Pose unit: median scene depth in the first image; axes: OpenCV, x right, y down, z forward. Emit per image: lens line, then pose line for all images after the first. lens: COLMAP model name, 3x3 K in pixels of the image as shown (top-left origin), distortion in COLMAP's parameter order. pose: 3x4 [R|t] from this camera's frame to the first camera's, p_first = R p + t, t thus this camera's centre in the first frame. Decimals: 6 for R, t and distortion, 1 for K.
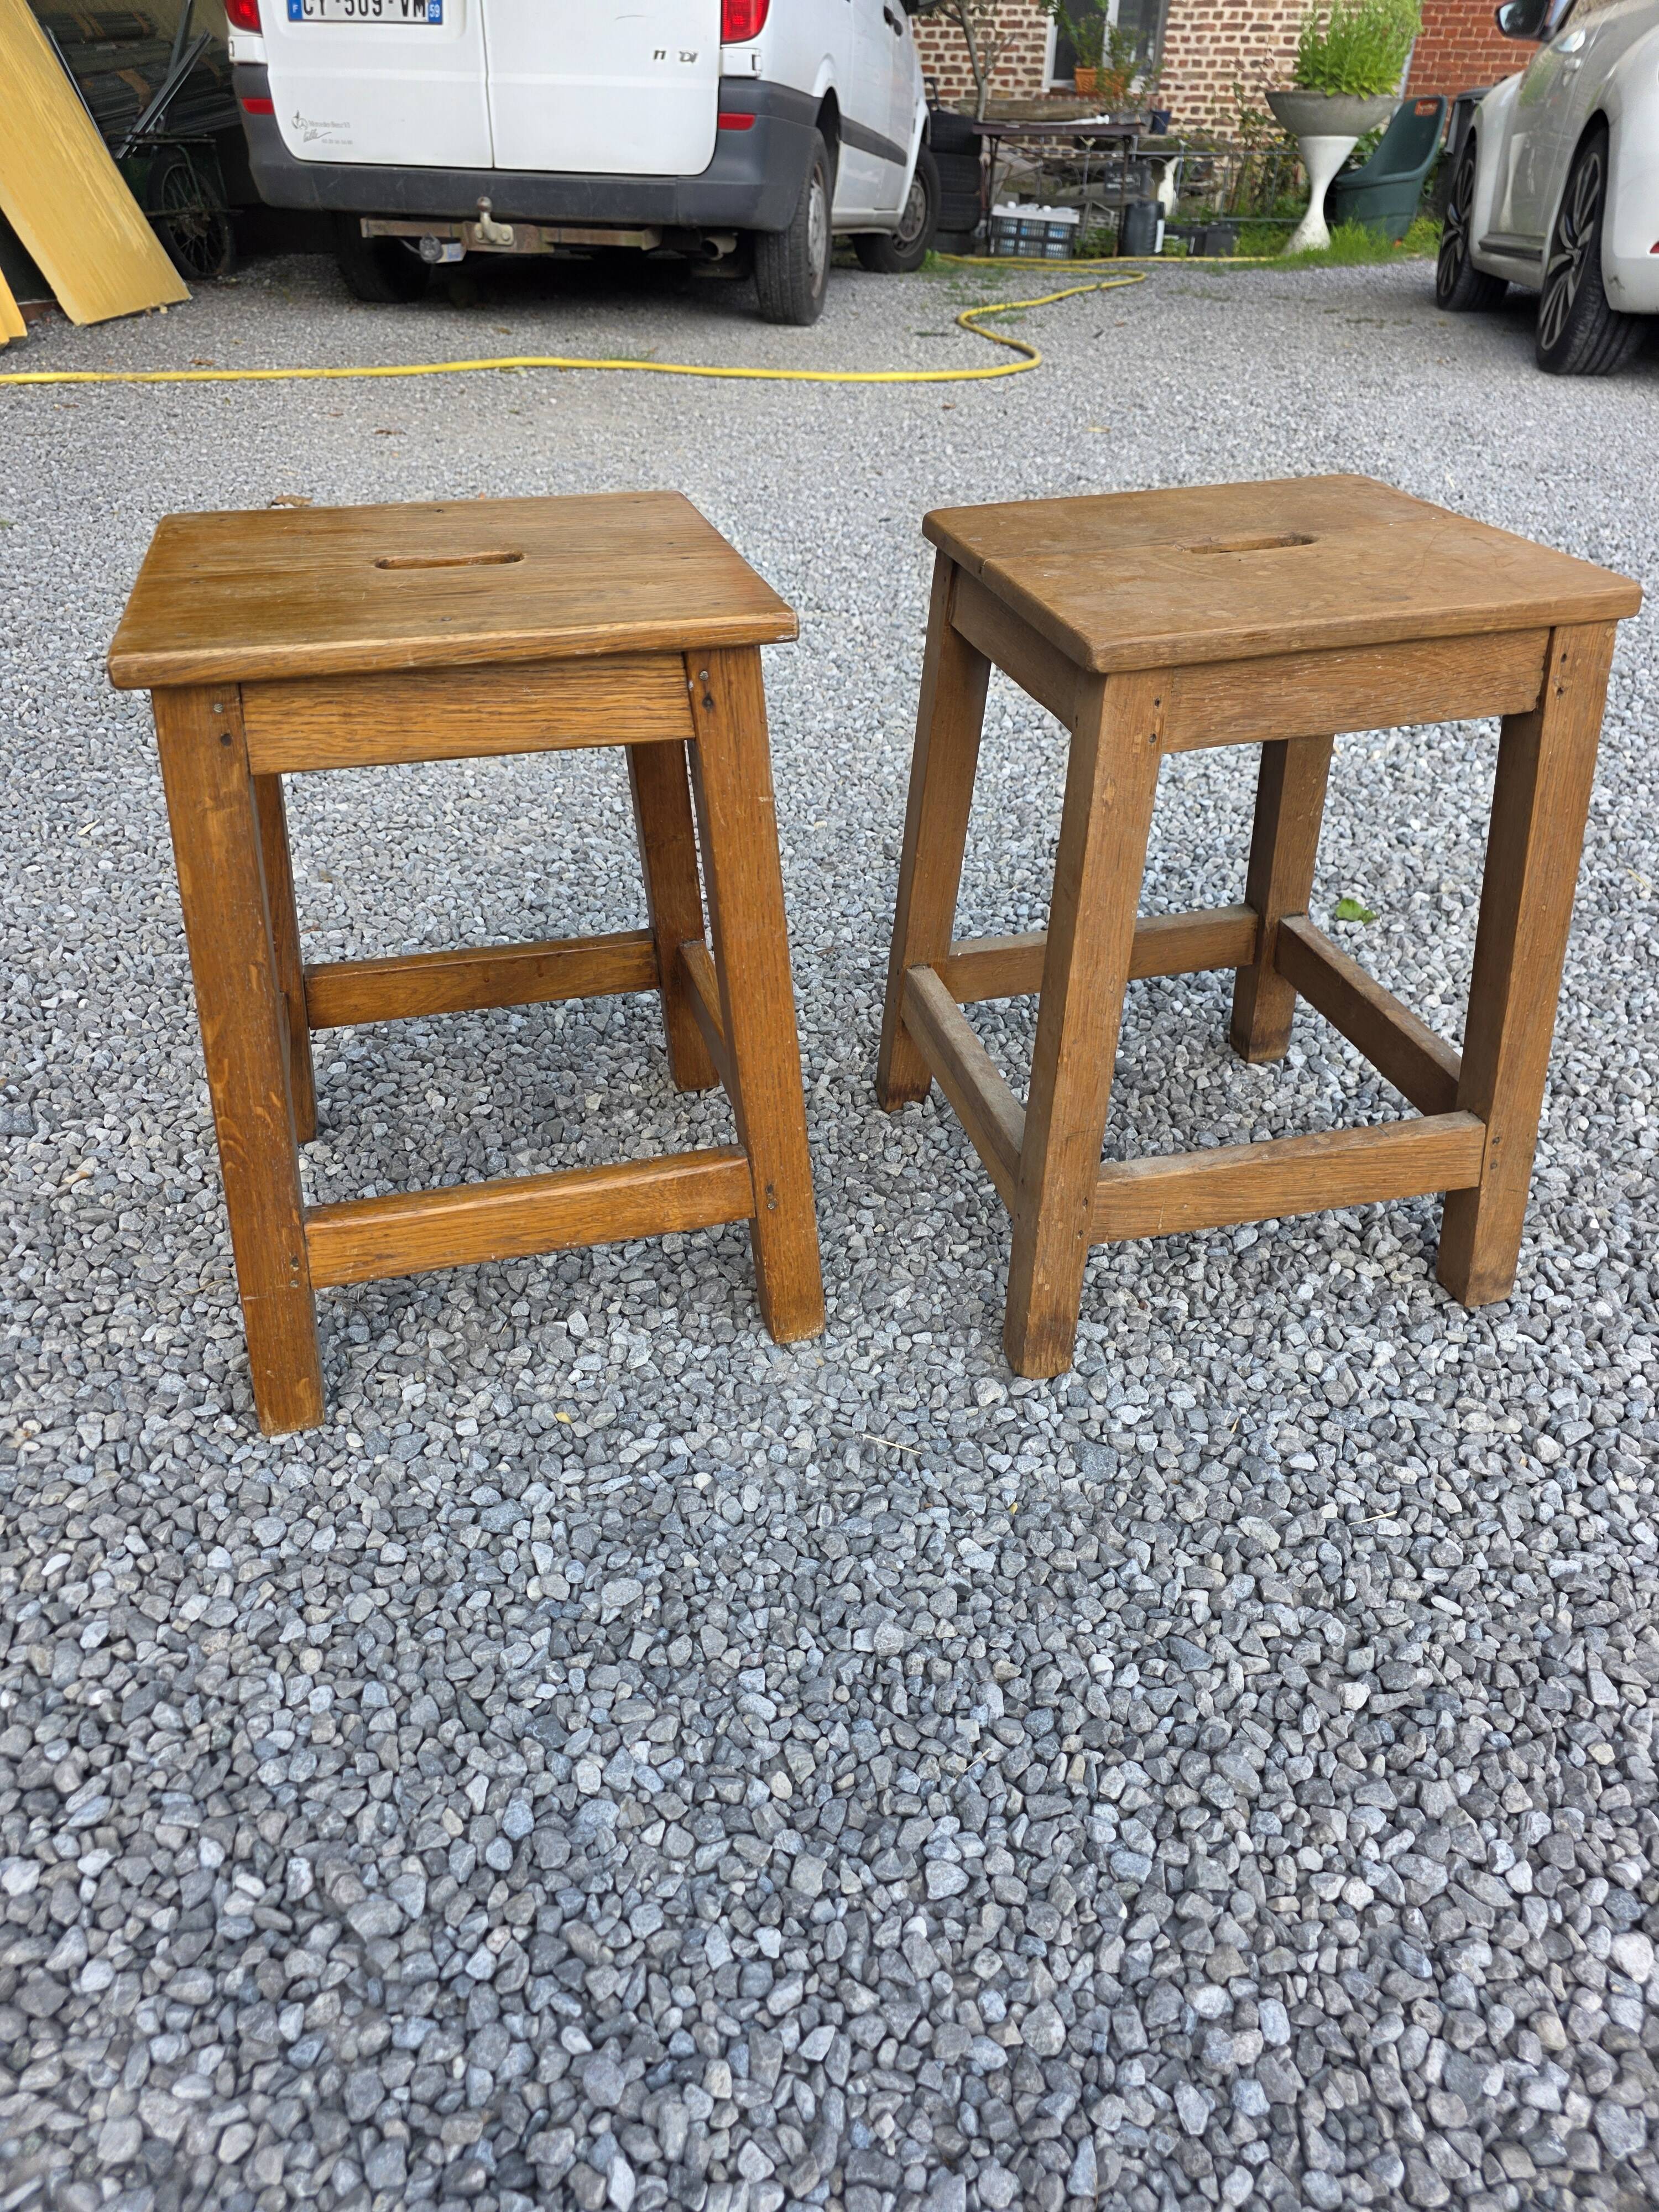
lens RADIAL K [[1496.0, 0, 824.6], [0, 1496.0, 1124.7], [0, 0, 1]] dist [0.026822, -0.023593]
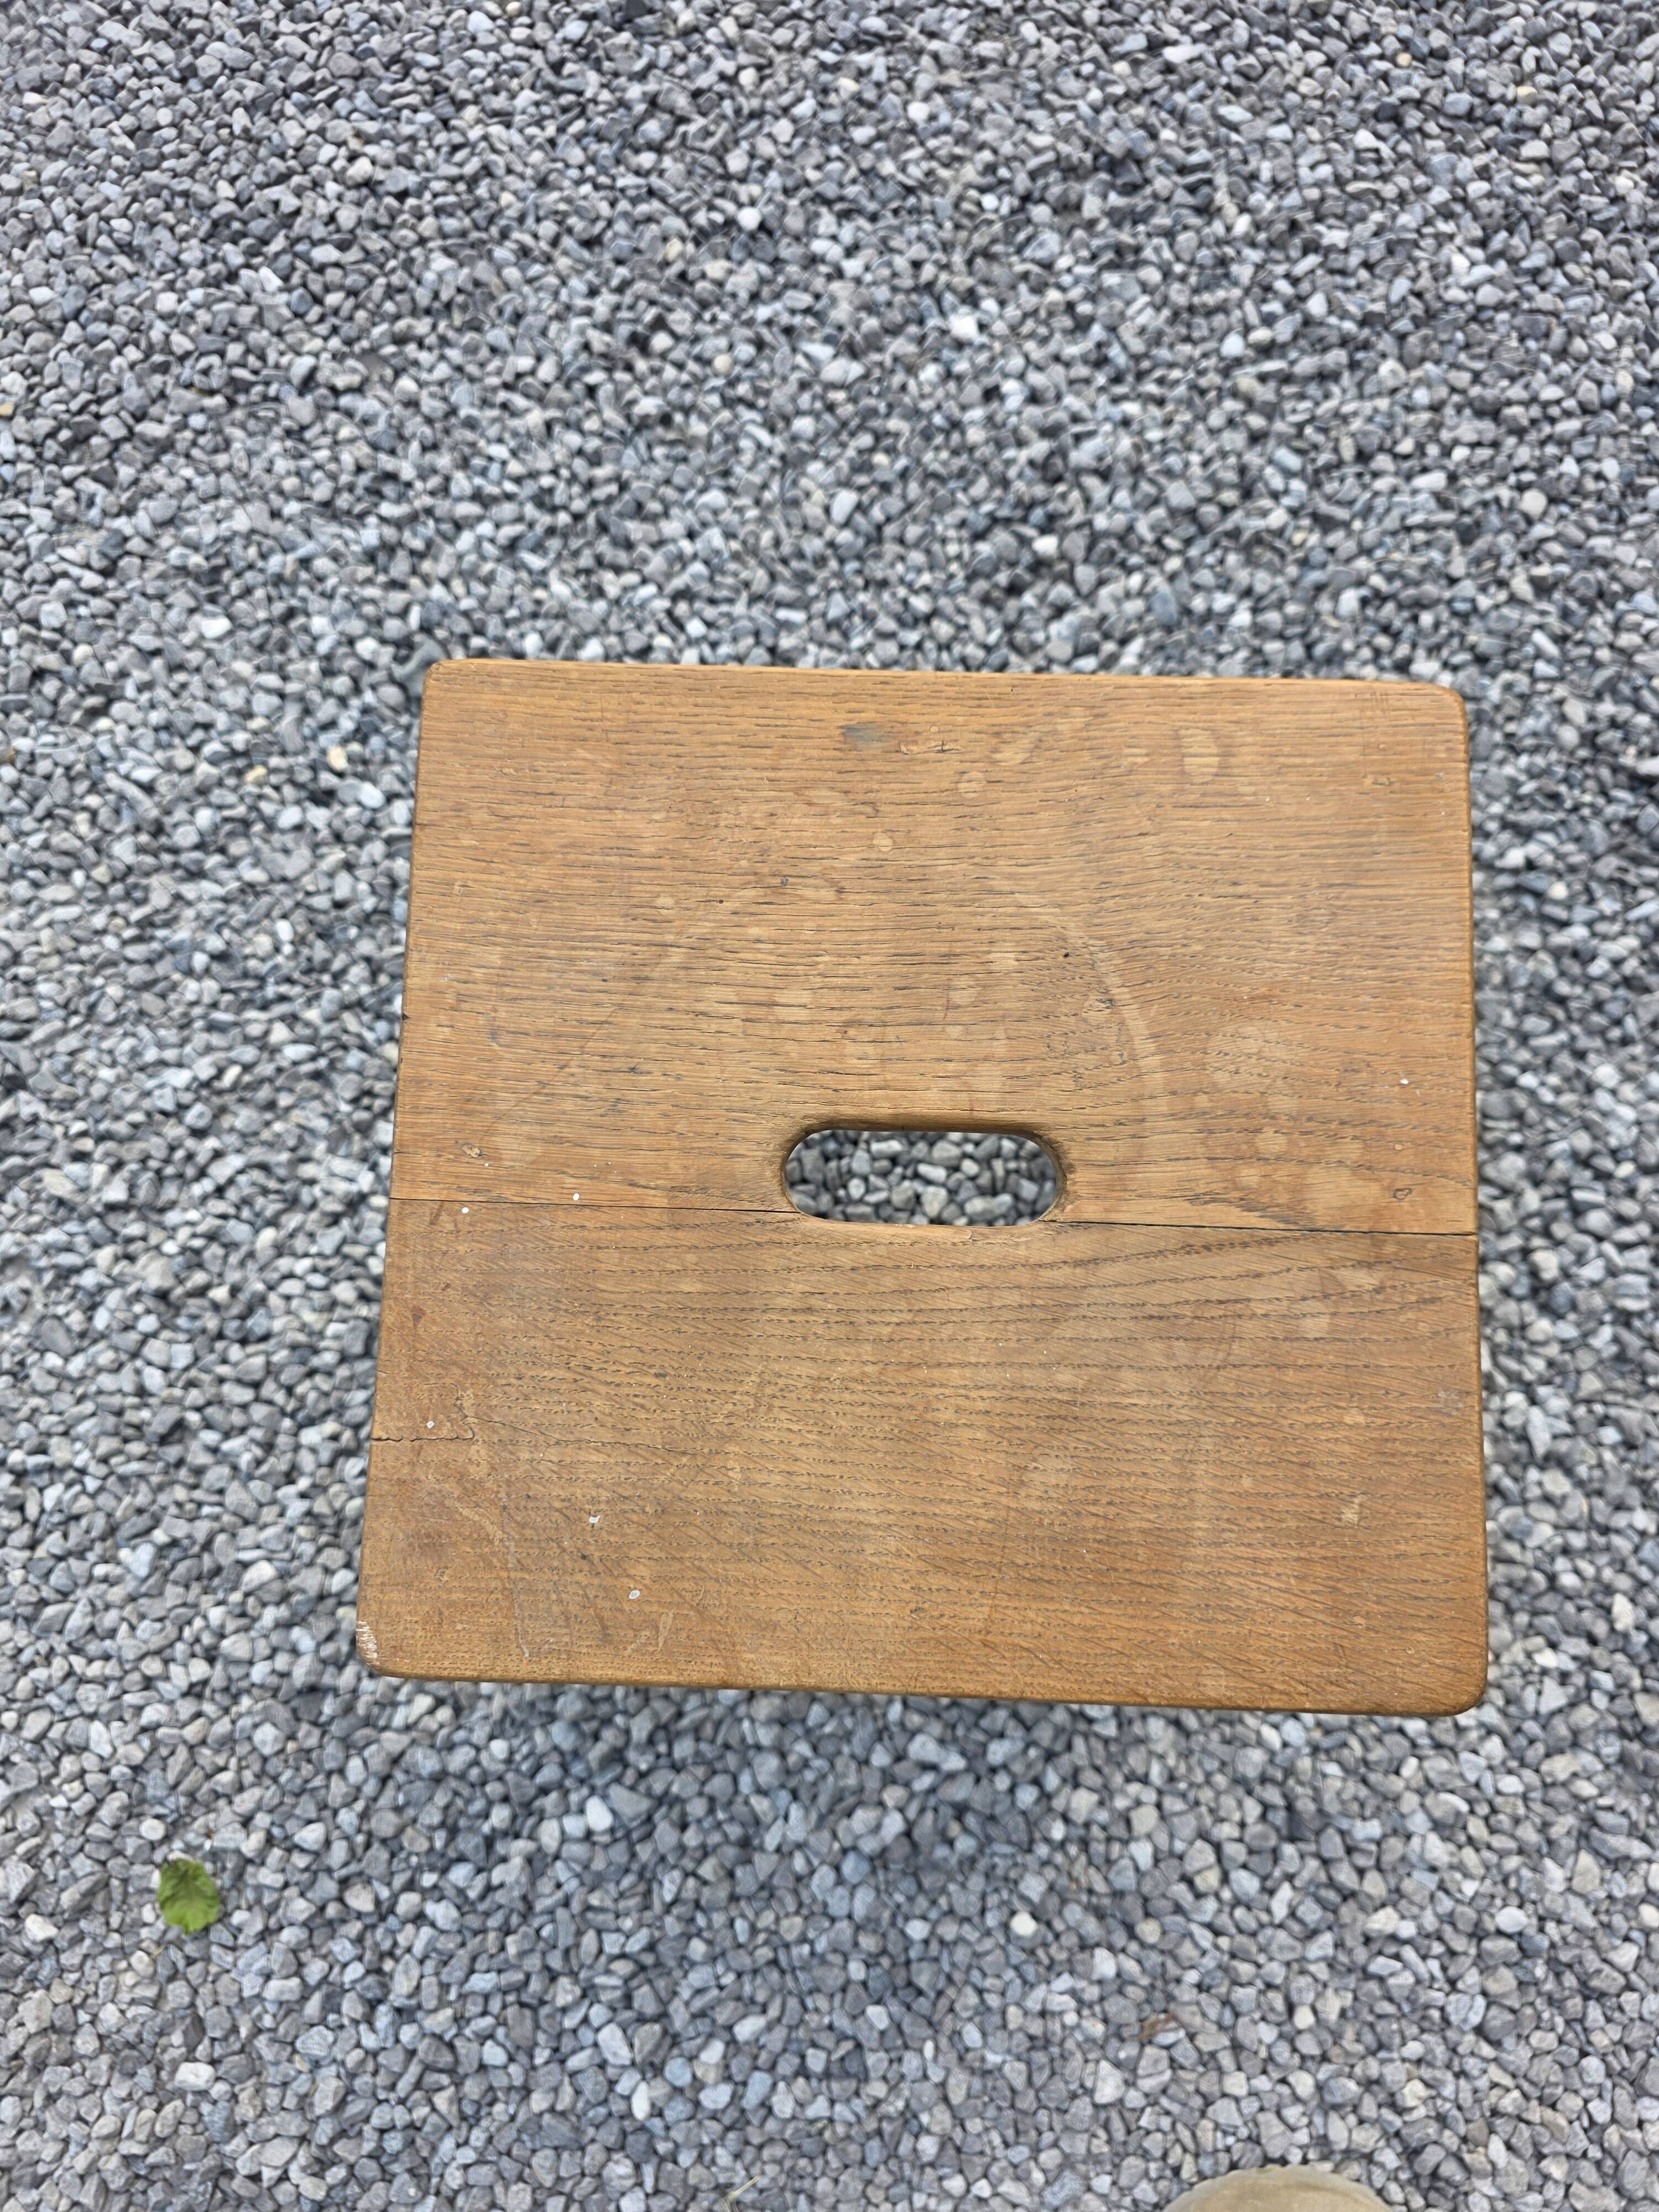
lens RADIAL K [[1512.2, 0, 831.6], [0, 1512.2, 1139.6], [0, 0, 1]] dist [0.026527, -0.028319]
pose [[-0.963741, -0.258937, 0.064451, 0.251732], [0.177007, -0.439629, 0.880565, -0.738229], [-0.199677, 0.860045, 0.469522, 0.693026]]
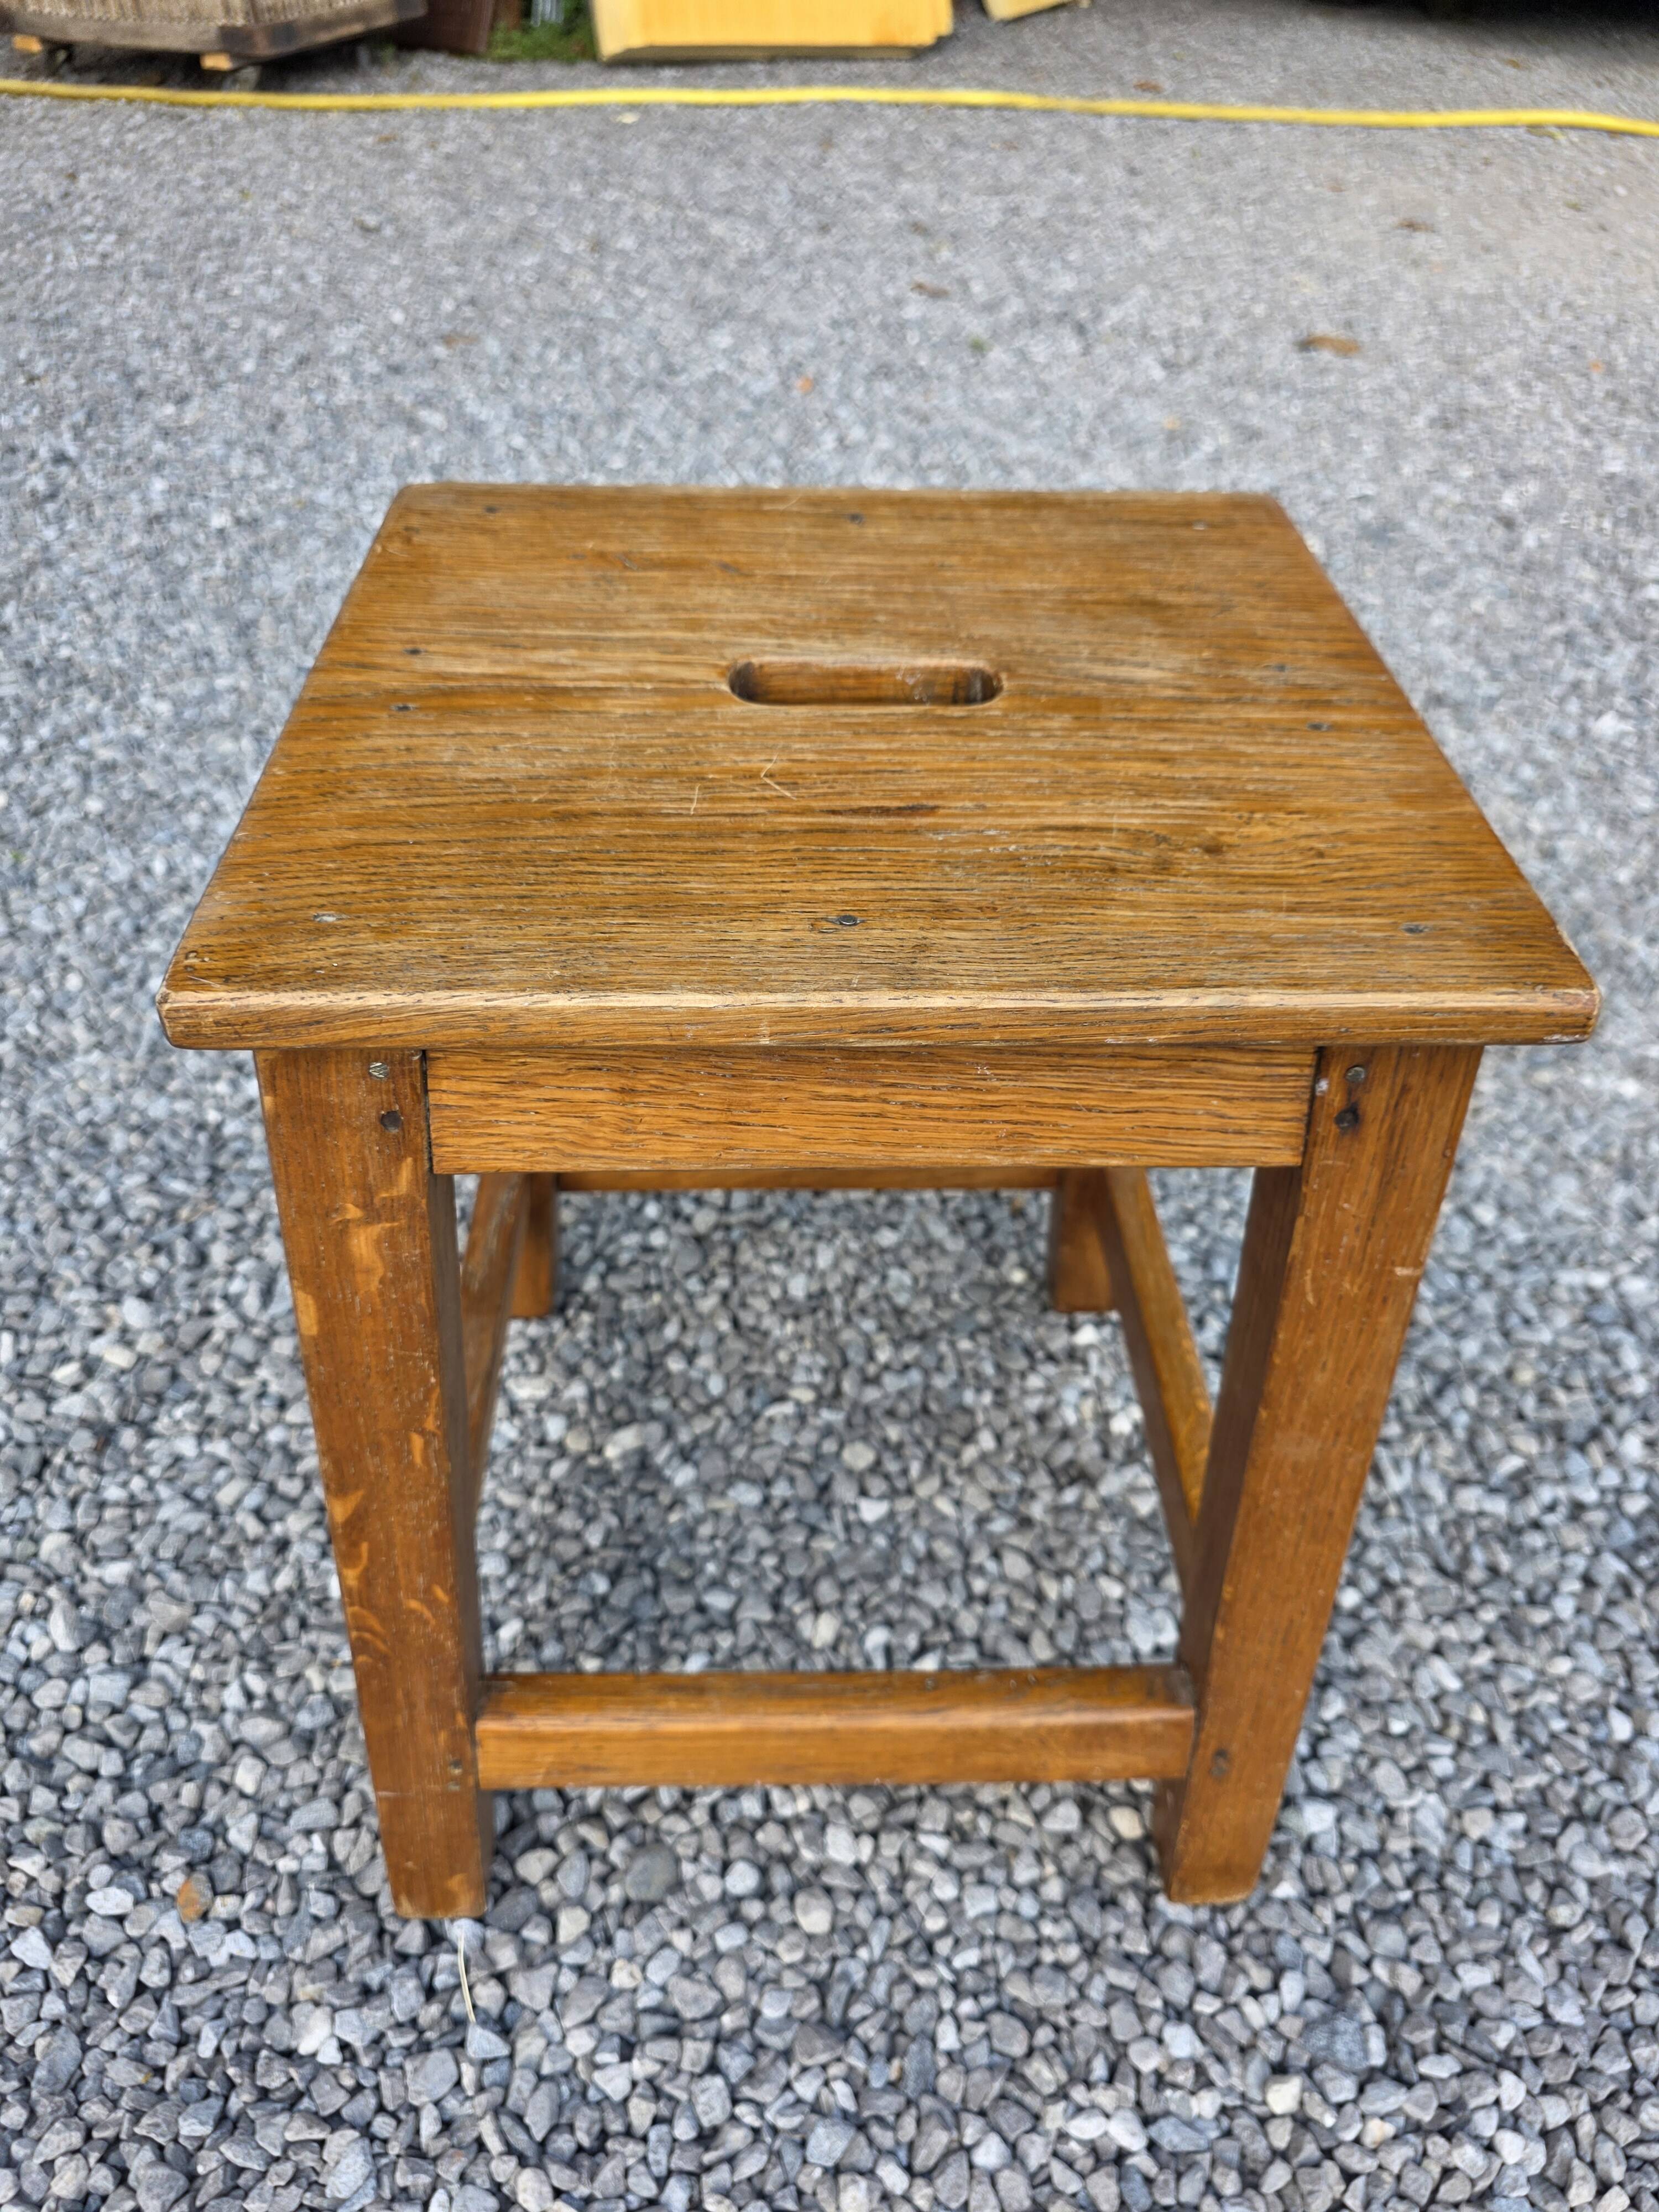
lens RADIAL K [[1544.6, 0, 820.3], [0, 1544.6, 1142.9], [0, 0, 1]] dist [-0.000717, -0.002316]
pose [[0.907384, 0.292198, -0.302116, -0.742864], [-0.243346, 0.951307, 0.189203, -0.405158], [0.342690, -0.098161, 0.934306, 0.580200]]
